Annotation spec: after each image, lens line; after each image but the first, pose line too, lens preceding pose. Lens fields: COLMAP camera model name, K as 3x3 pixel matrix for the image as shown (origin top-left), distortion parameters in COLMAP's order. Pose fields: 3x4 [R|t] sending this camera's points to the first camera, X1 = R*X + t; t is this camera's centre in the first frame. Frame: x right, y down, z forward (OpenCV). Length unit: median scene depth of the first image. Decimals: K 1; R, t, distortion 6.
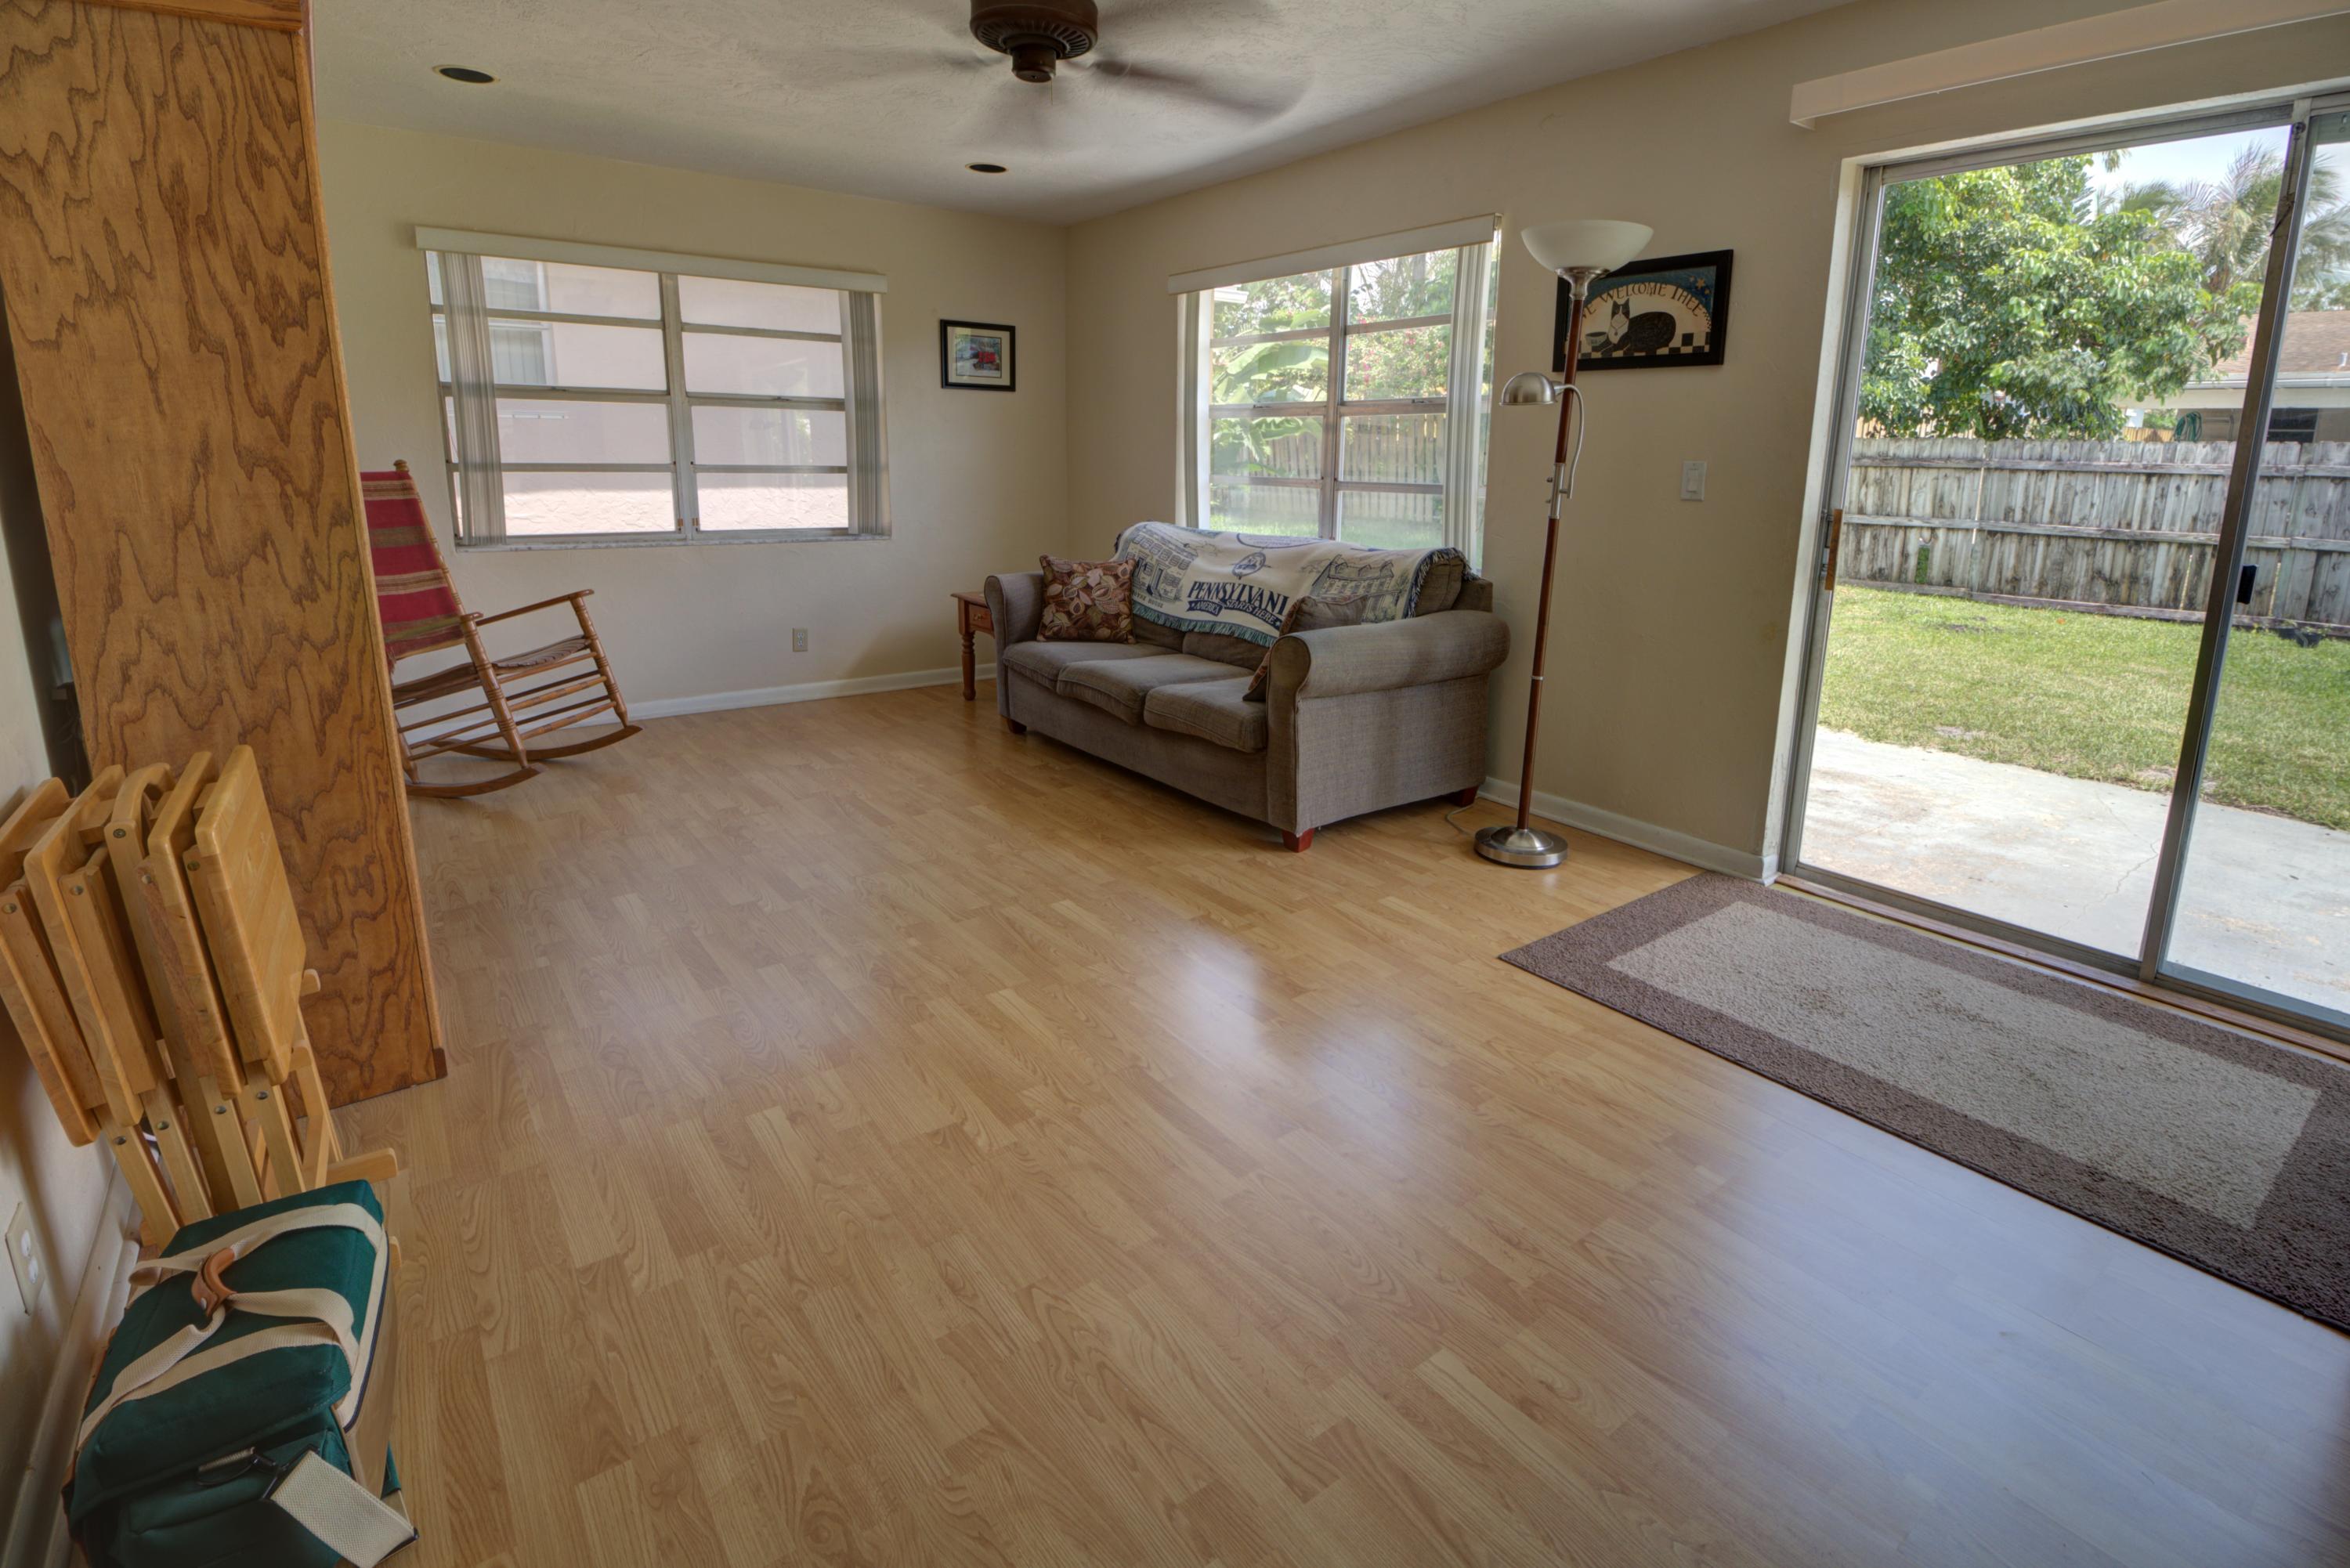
lens RADIAL K [[1103.0, 0, 1175.0], [0, 1103.0, 784.0], [0, 0, 1]] dist [-0.000107, -0.011299]
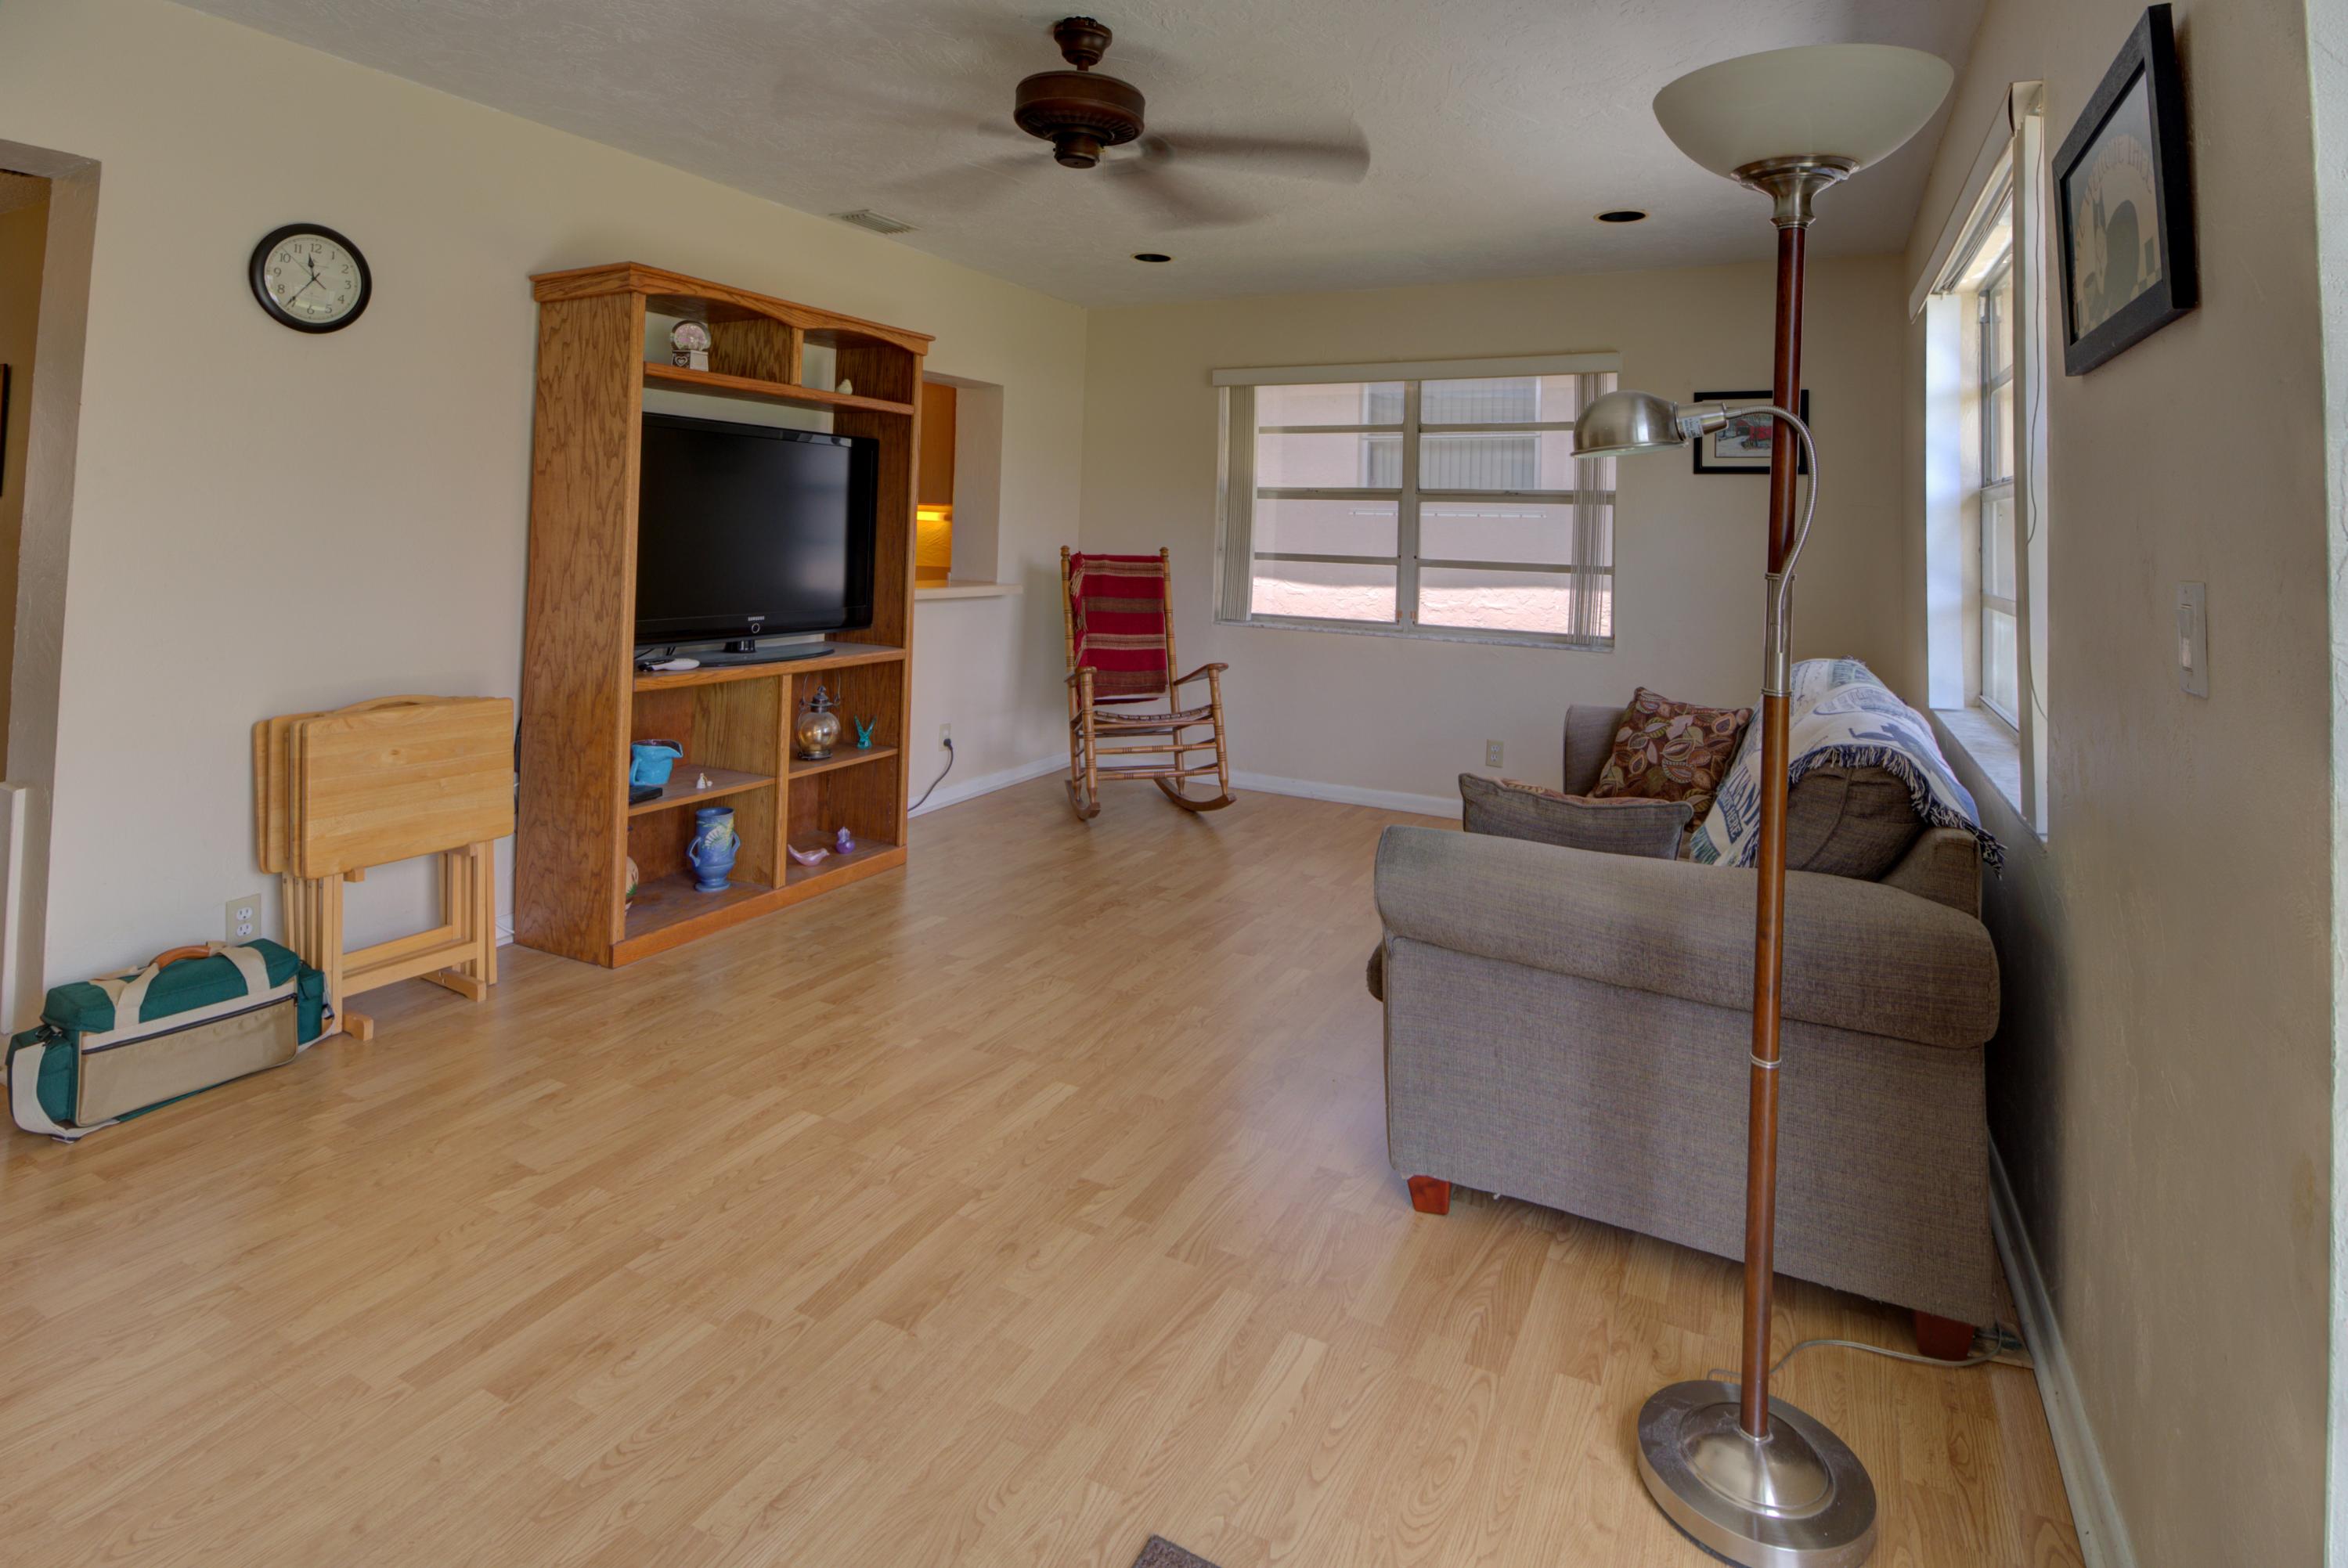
lens RADIAL K [[1181.1, 0, 1182.7], [0, 1181.1, 568.0], [0, 0, 1]] dist [0.002253, -0.006939]
pose [[0.434003, 0.026660, -0.900517, 0.693116], [-0.276895, 0.955127, -0.105172, -0.183149], [0.857304, 0.294994, 0.421910, 0.612611]]
